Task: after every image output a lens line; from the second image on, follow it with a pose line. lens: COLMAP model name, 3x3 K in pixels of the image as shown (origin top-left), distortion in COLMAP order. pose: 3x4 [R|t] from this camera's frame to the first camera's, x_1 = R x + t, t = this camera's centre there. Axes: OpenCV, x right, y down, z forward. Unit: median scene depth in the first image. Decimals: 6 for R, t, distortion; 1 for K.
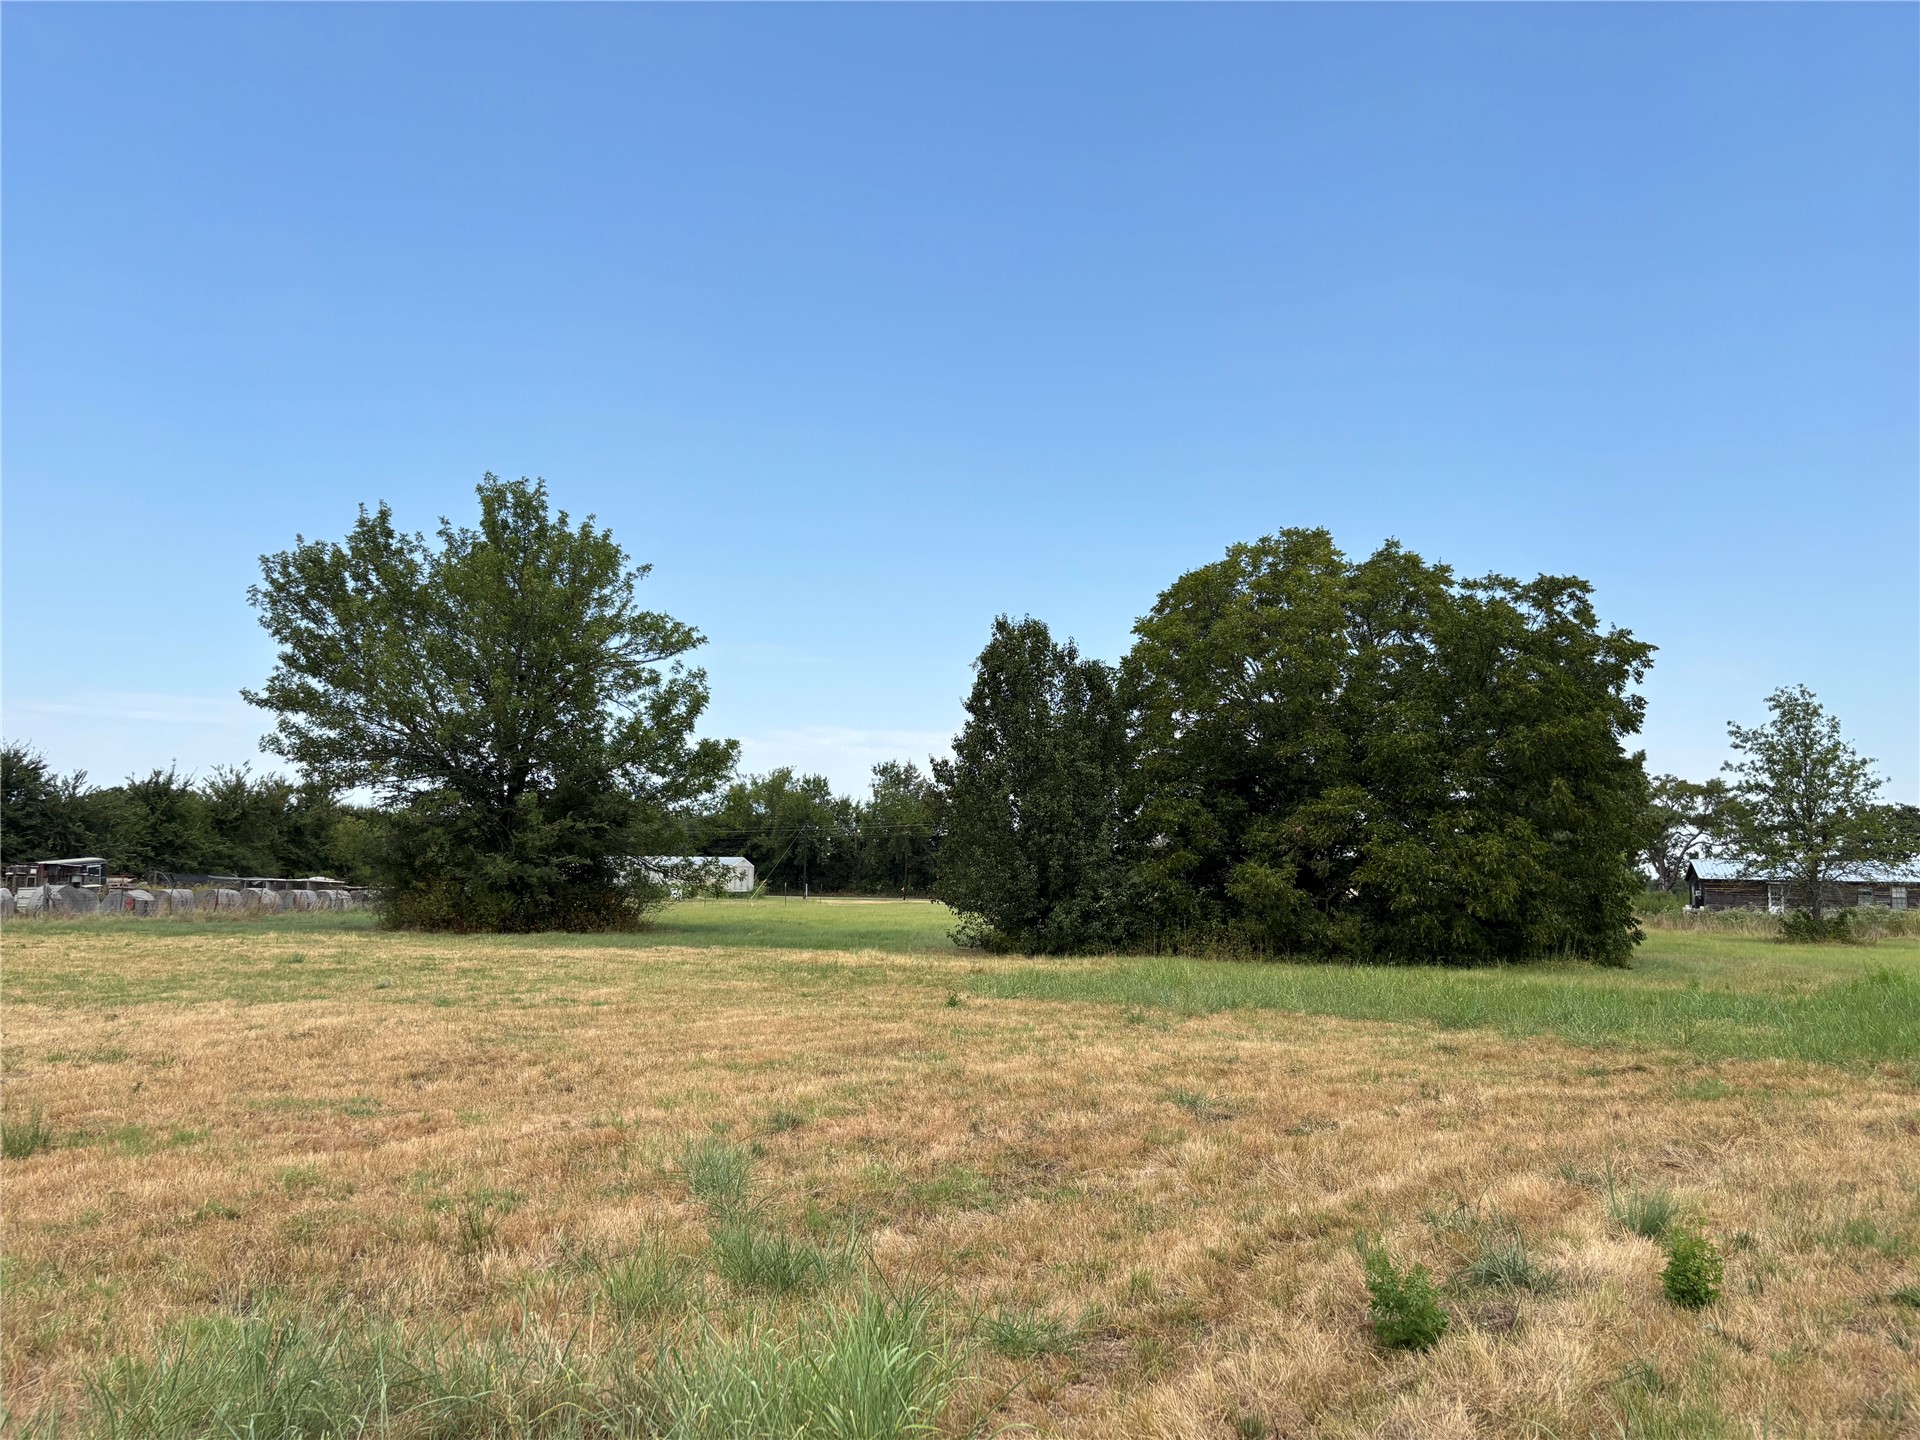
lens RADIAL K [[1446.8, 0, 952.7], [0, 1446.8, 761.3], [0, 0, 1]] dist [-0.004677, -0.002154]
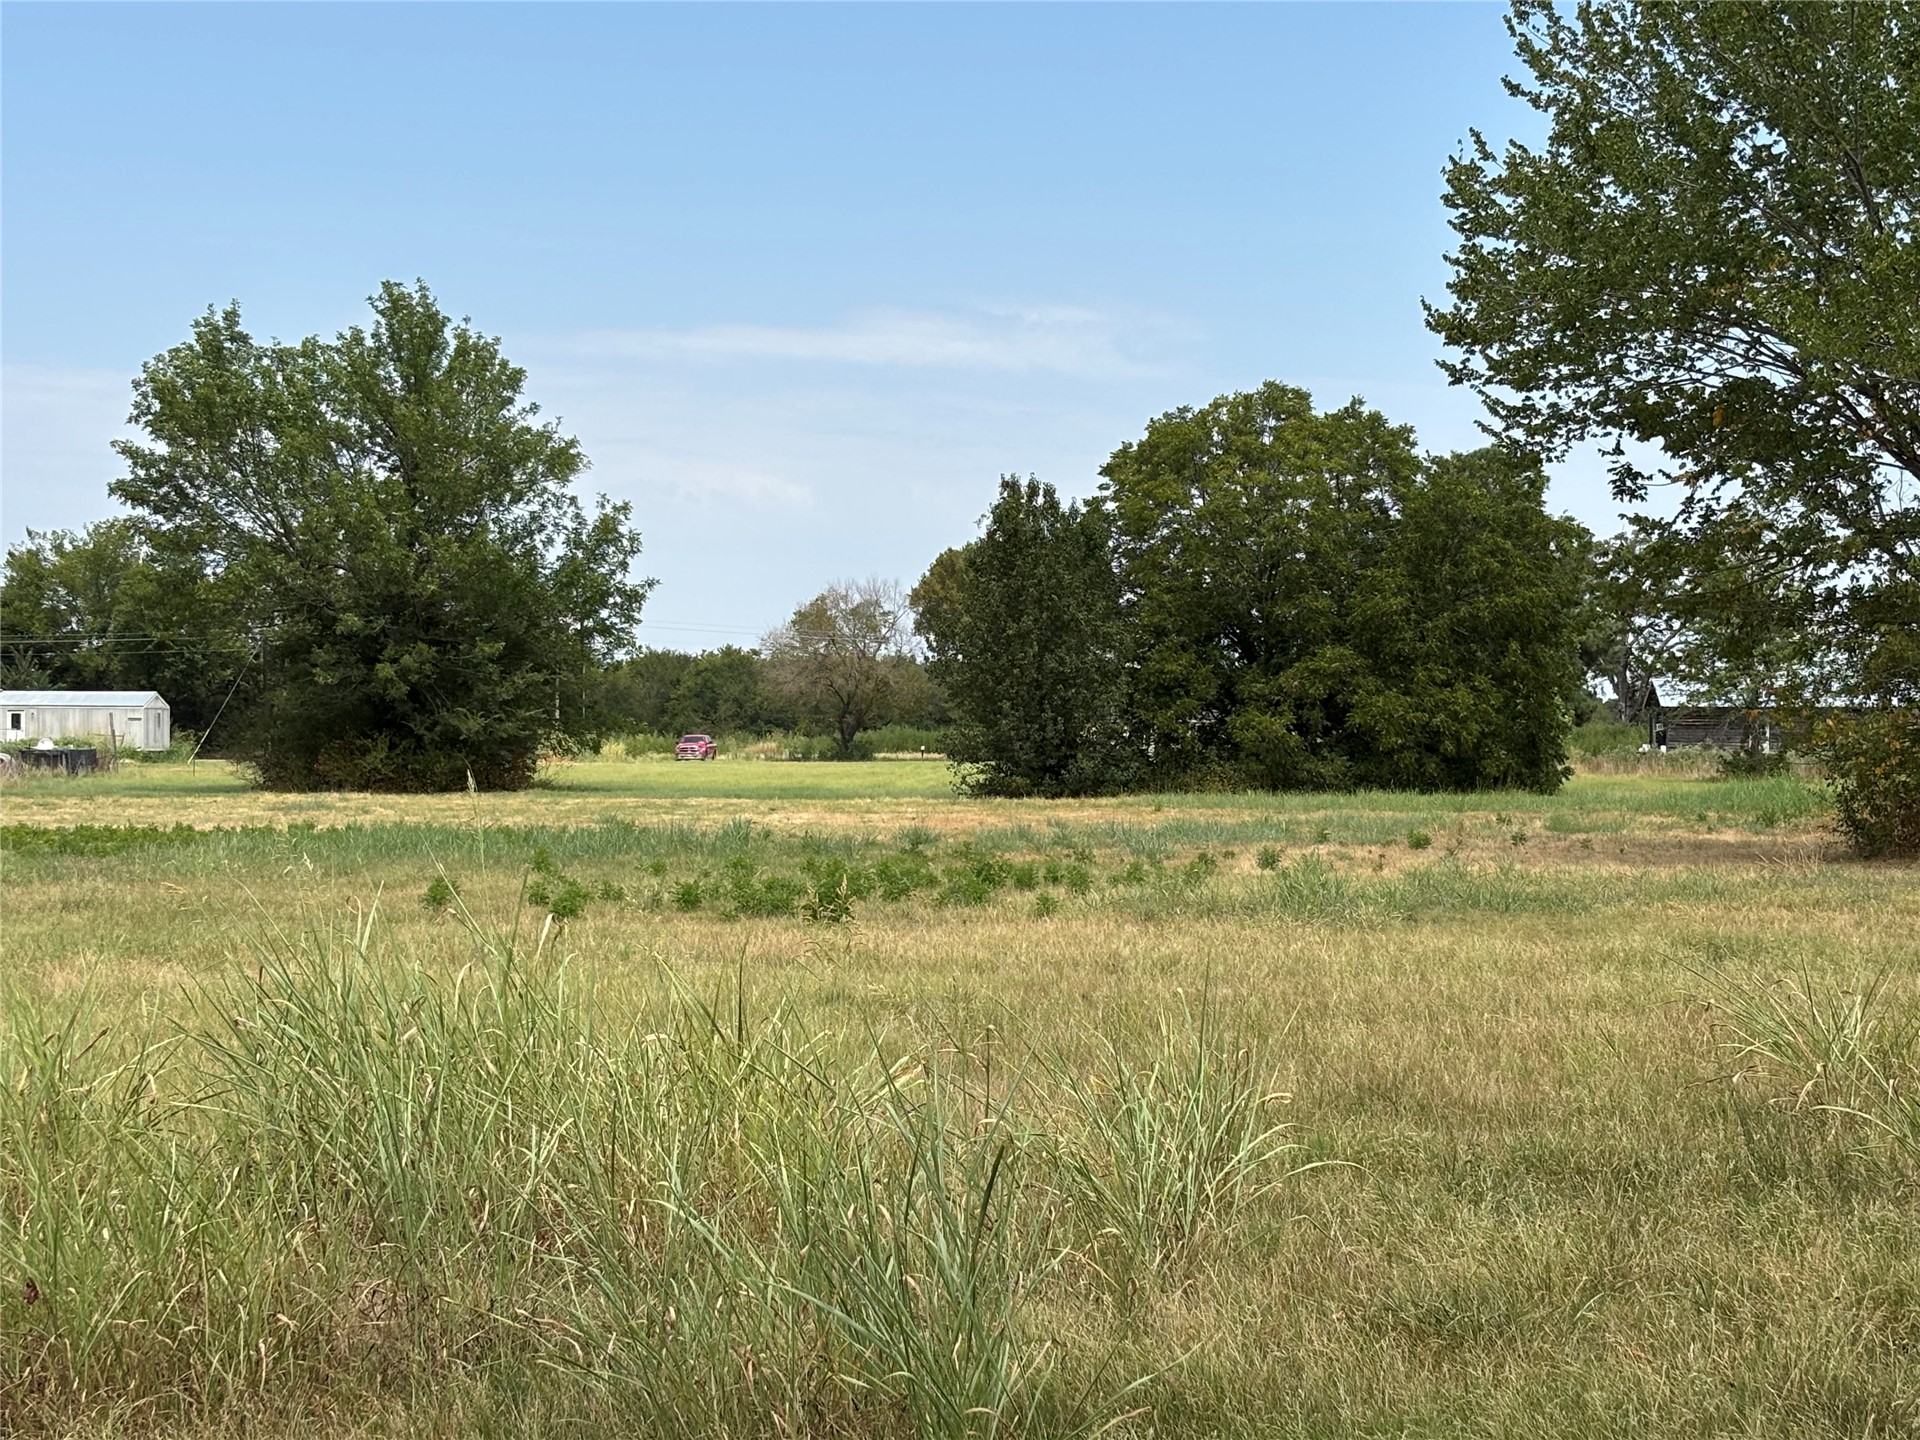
lens RADIAL K [[3380.0, 0, 960.0], [0, 3380.0, 720.0], [0, 0, 1]] dist [0.025922, -0.010114]
pose [[0.967238, -0.016110, 0.253359, -0.612534], [-0.005215, 0.996513, 0.083276, -0.127204], [-0.253817, -0.081869, 0.963781, -1.334901]]
